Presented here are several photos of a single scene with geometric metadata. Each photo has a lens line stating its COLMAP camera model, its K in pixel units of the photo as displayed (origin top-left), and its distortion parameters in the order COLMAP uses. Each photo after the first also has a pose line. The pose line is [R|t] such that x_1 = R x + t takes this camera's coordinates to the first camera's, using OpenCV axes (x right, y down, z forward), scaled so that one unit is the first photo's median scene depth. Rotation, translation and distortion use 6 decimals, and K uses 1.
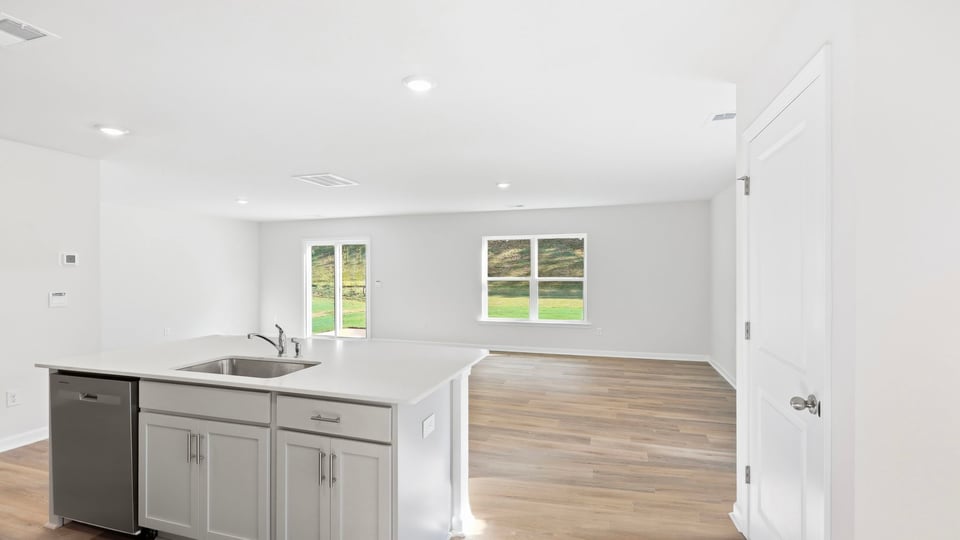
lens RADIAL K [[433.5, 0, 482.5], [0, 433.5, 271.0], [0, 0, 1]] dist [-0.003117, -0.000049]
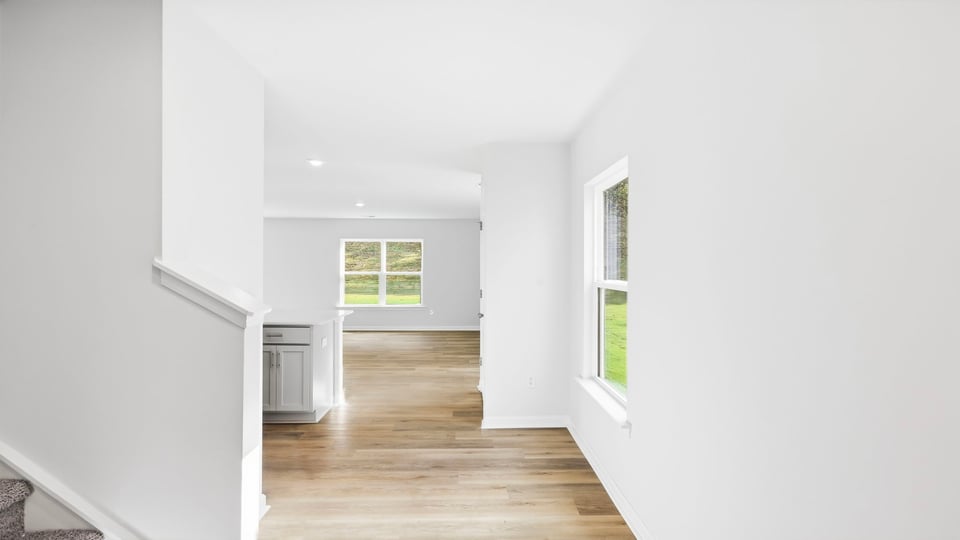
lens RADIAL K [[433.5, 0, 475.5], [0, 433.5, 275.0], [0, 0, 1]] dist [-0.003117, -0.000049]
pose [[0.948448, 0.003903, 0.316909, -0.035633], [-0.008175, 0.999893, 0.012151, 0.007600], [-0.316827, -0.014115, 0.948378, -0.395833]]
